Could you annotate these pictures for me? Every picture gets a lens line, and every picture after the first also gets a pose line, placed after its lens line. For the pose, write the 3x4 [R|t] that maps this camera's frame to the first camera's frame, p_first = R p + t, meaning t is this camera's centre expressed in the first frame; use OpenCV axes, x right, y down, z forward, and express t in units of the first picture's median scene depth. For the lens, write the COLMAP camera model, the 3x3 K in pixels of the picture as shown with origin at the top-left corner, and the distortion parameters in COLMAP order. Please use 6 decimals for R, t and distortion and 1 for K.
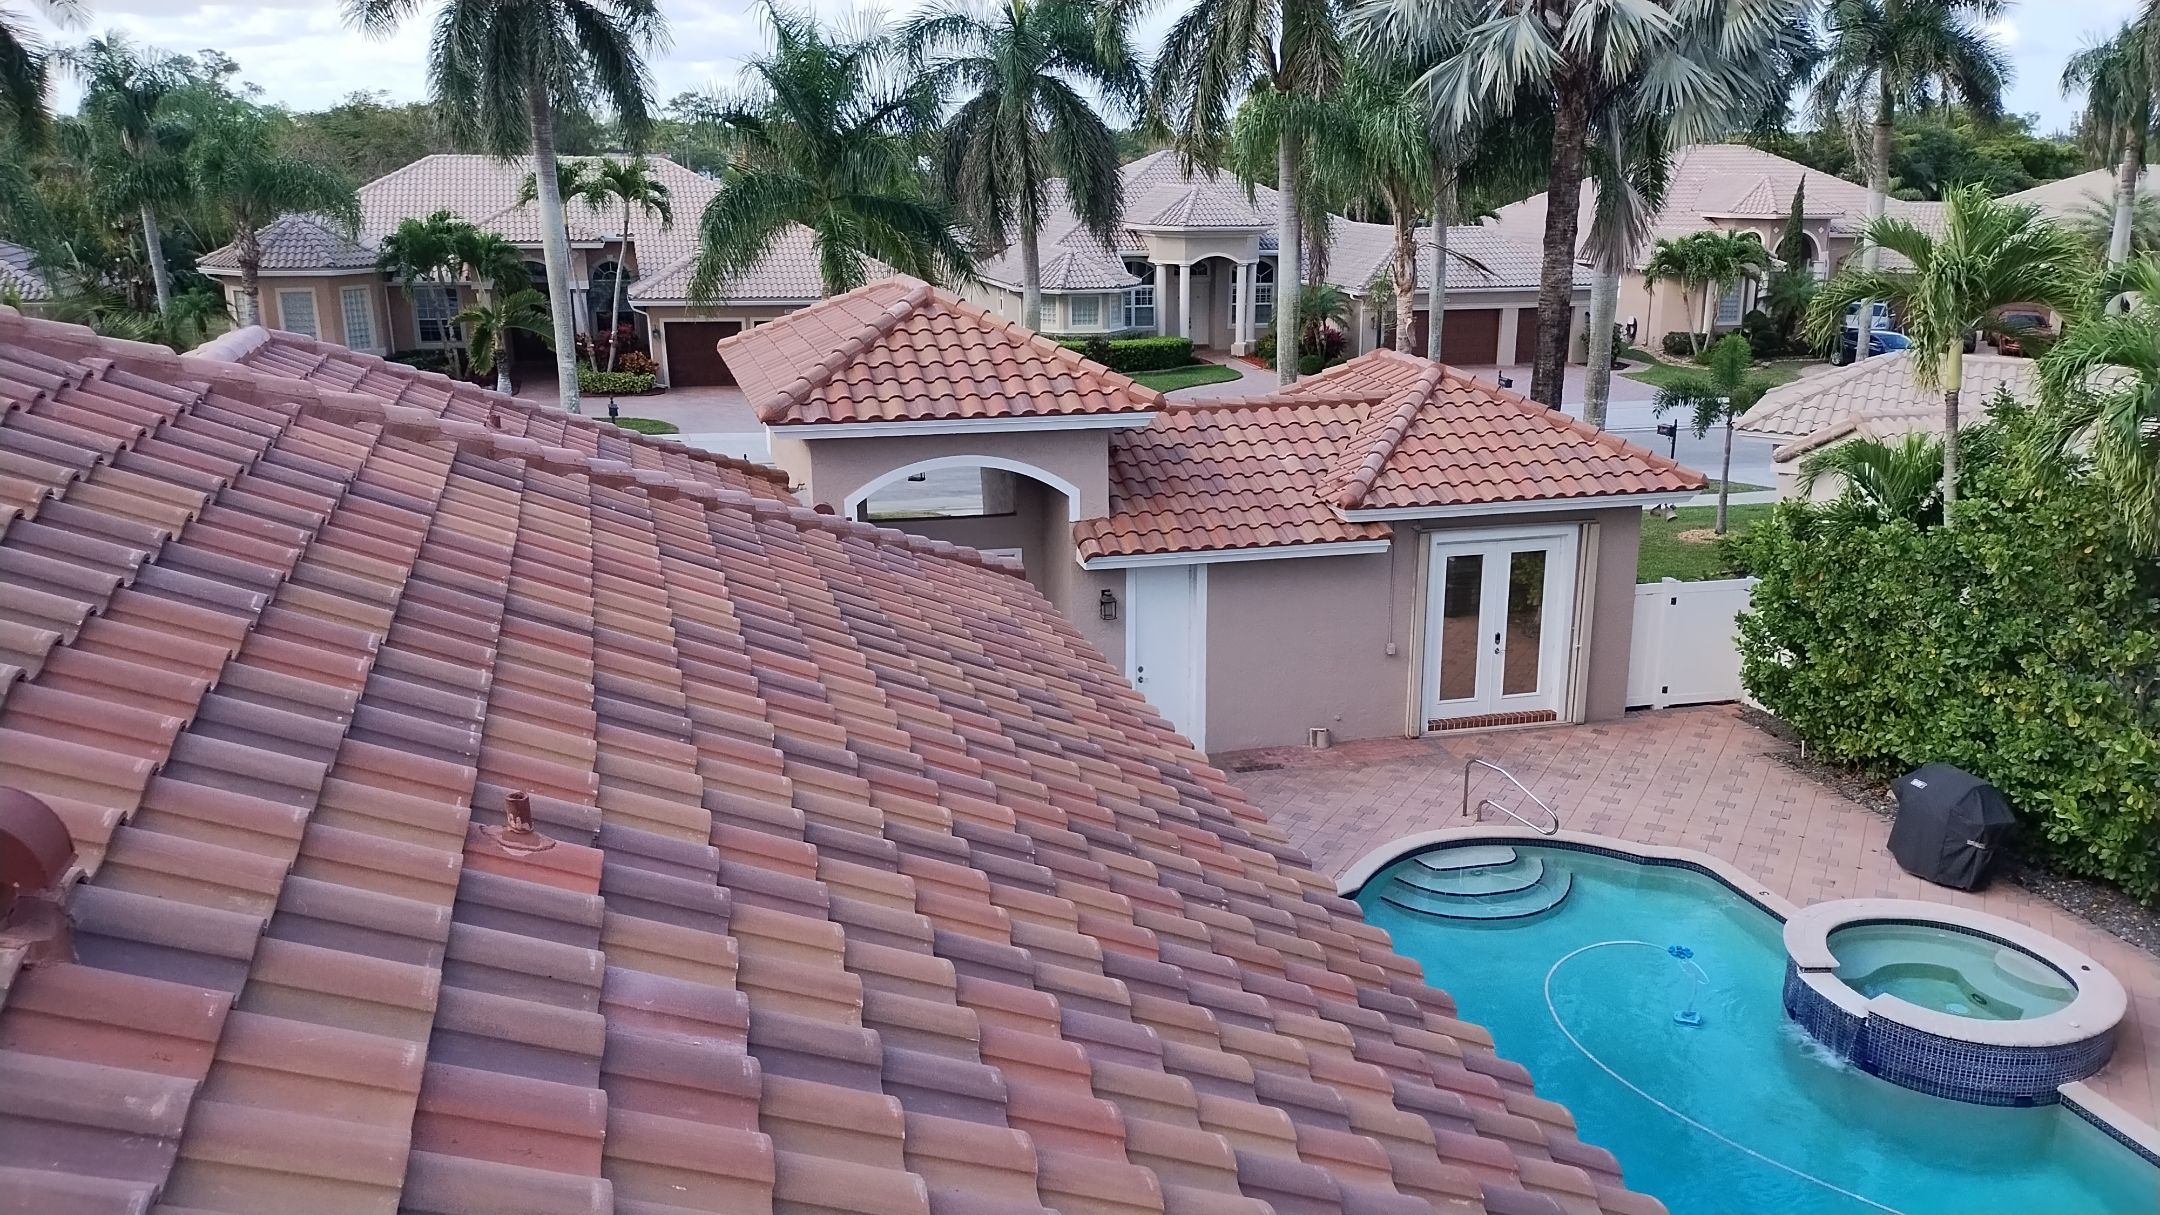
lens RADIAL K [[1526.5, 0, 1080.0], [0, 1526.5, 607.5], [0, 0, 1]] dist [0.059201, -0.051869]
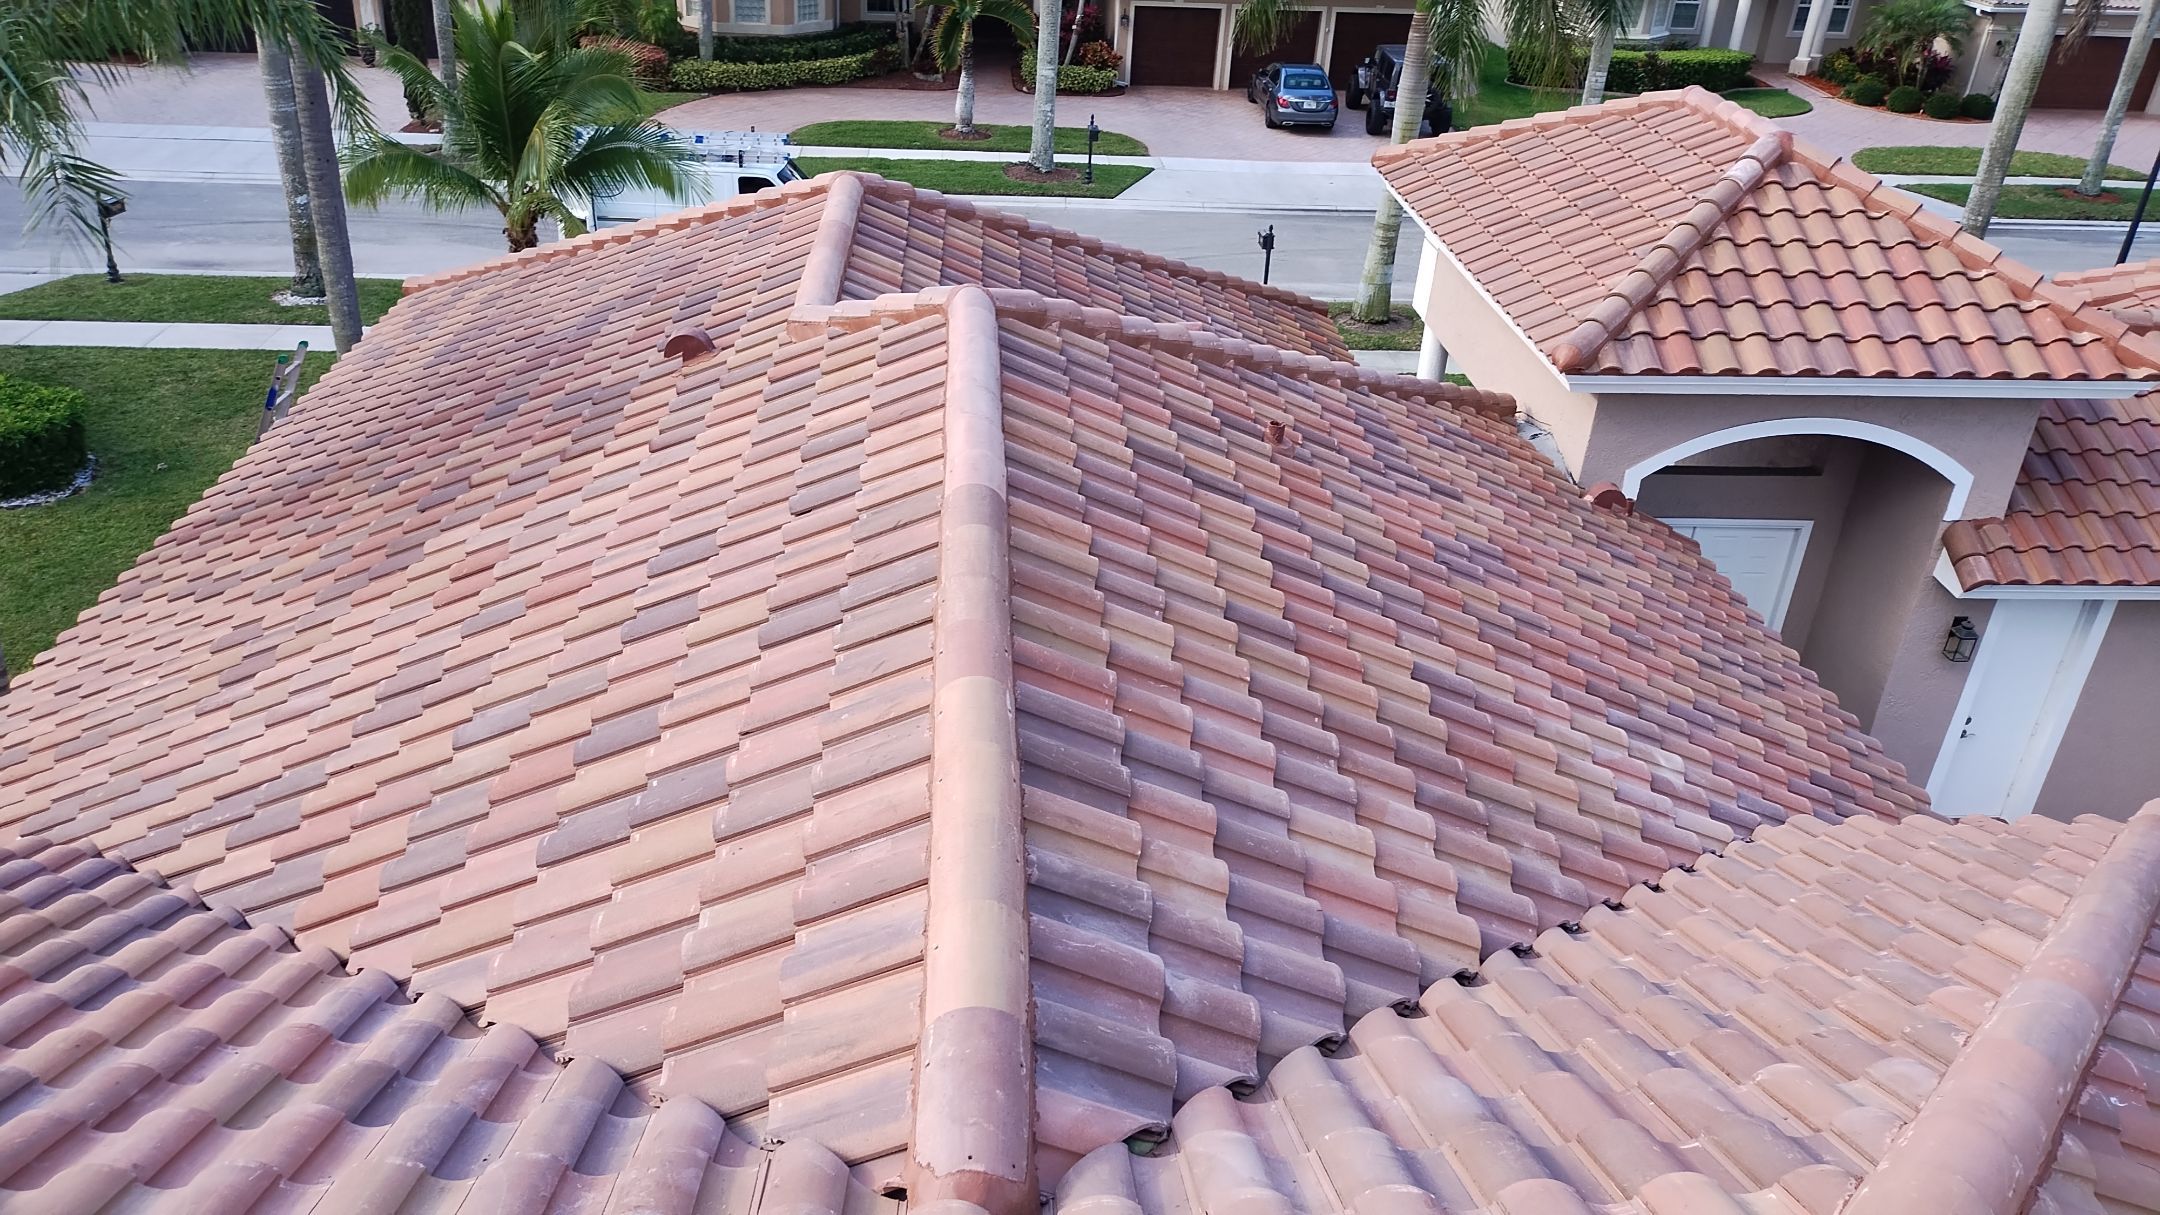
lens RADIAL K [[1608.0, 0, 1080.0], [0, 1608.0, 607.5], [0, 0, 1]] dist [0.008987, -0.010907]
pose [[0.970390, 0.141317, -0.195891, -0.229849], [-0.099823, 0.973124, 0.207521, -0.128751], [0.219952, -0.181821, 0.958416, 0.255533]]
